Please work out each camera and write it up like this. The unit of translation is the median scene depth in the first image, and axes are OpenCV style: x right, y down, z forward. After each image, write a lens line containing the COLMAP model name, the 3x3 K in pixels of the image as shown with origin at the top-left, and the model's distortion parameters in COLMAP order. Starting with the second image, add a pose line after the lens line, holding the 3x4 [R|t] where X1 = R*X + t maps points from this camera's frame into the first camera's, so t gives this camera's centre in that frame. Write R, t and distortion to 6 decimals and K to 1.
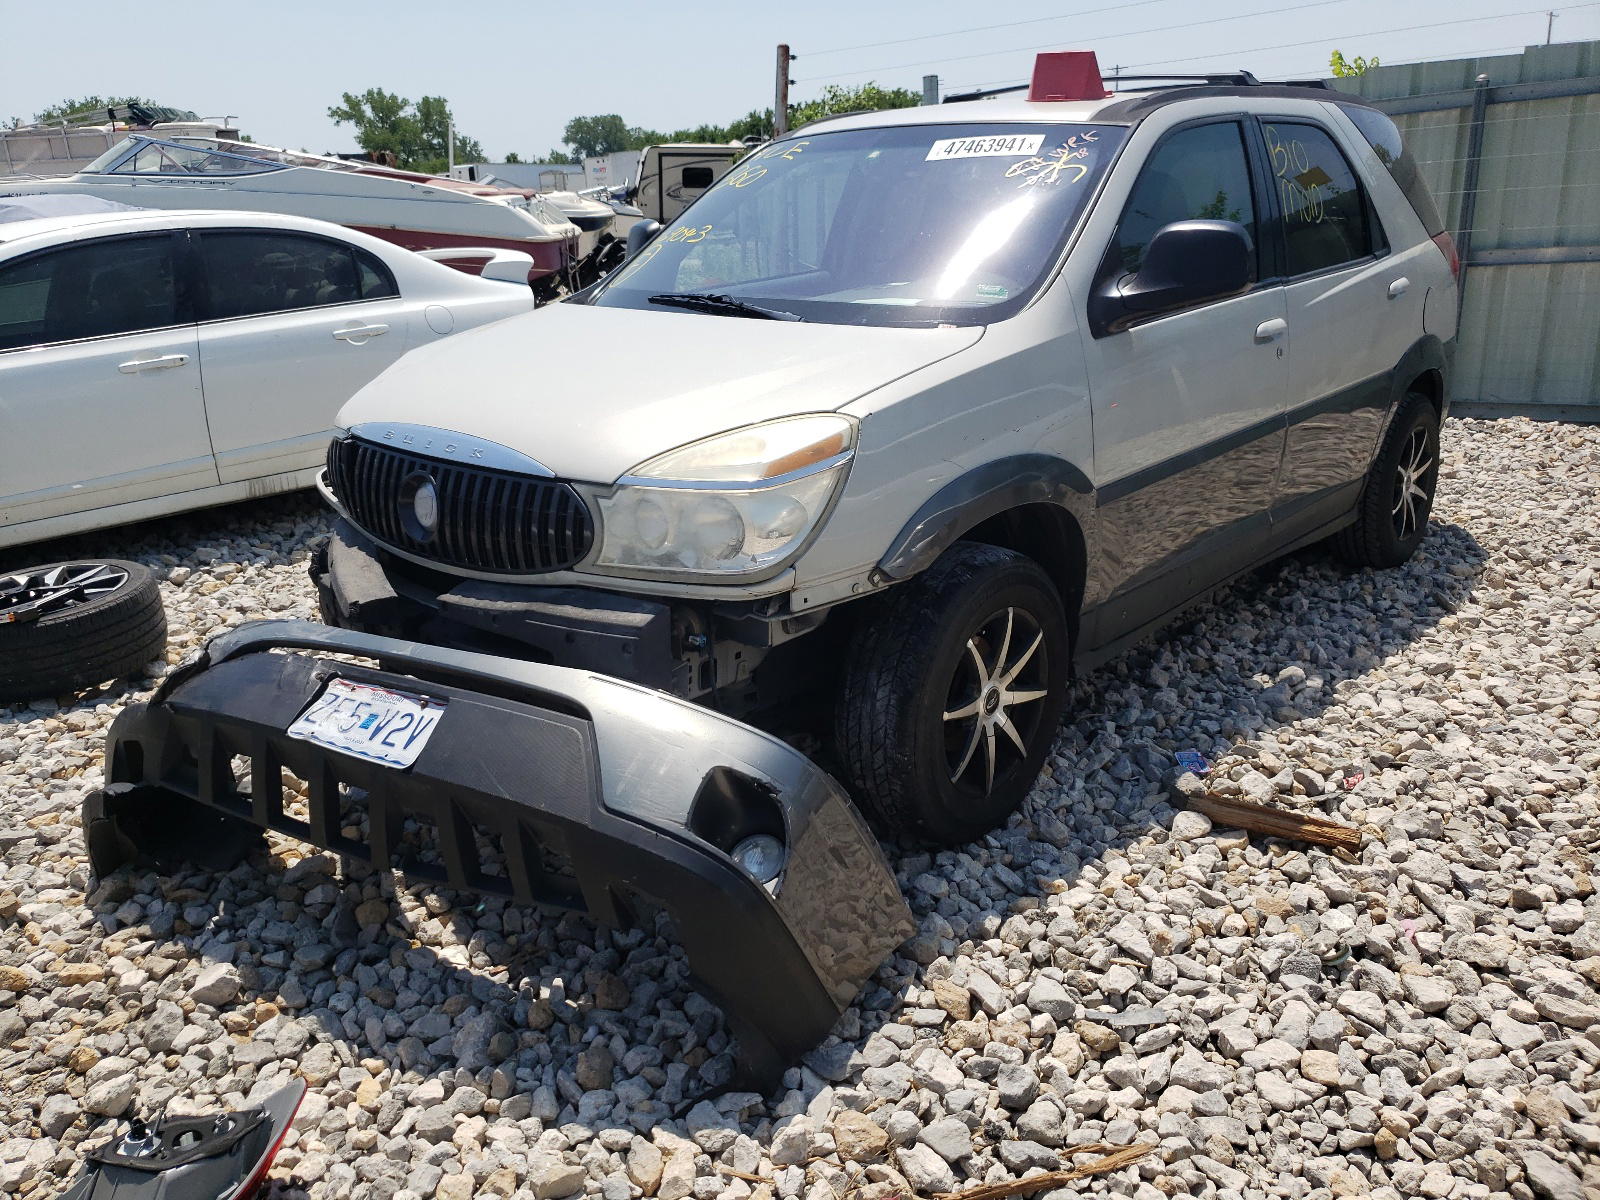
lens RADIAL K [[1282.2, 0, 801.2], [0, 1282.2, 550.4], [0, 0, 1]] dist [0.008222, 0.134119]
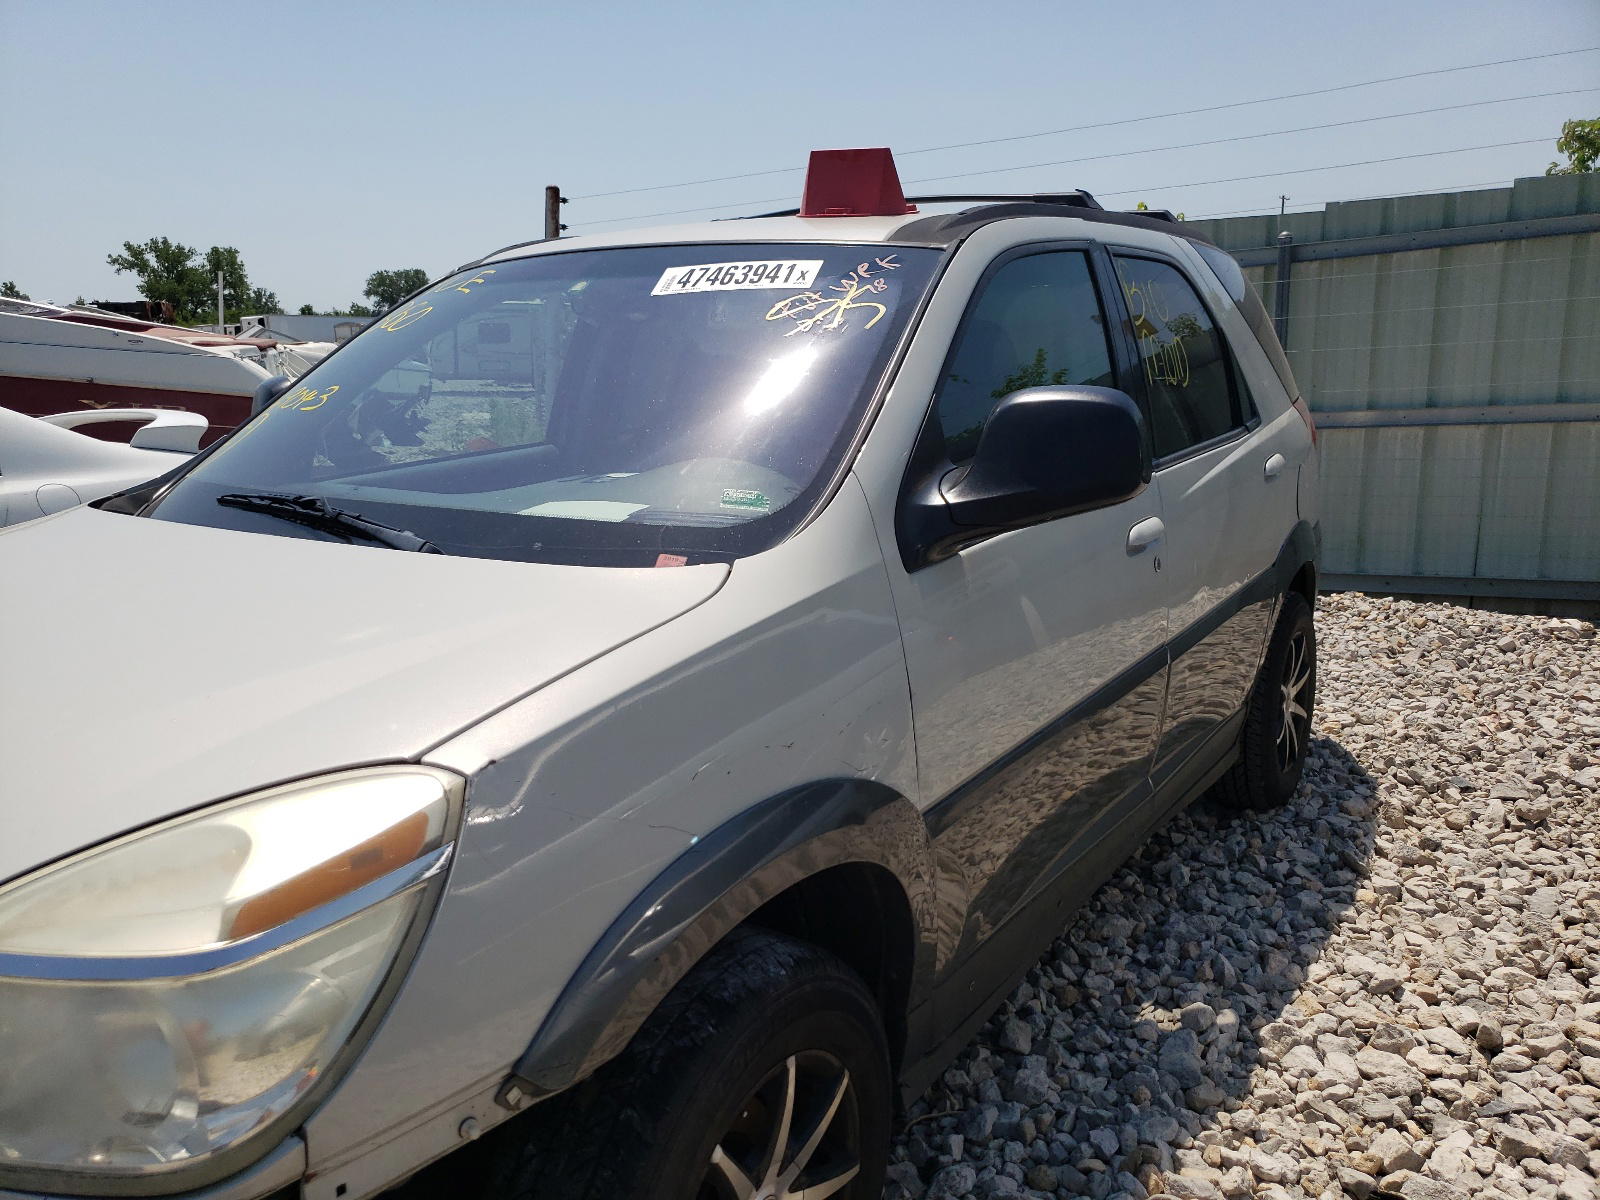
lens RADIAL K [[1203.5, 0, 800.0], [0, 1203.5, 600.0], [0, 0, 1]] dist [0.081035, -0.000523]
pose [[0.989787, -0.024682, 0.140398, 0.067386], [0.034072, 0.997312, -0.064870, -0.083593], [-0.138419, 0.068991, 0.987968, 0.310430]]
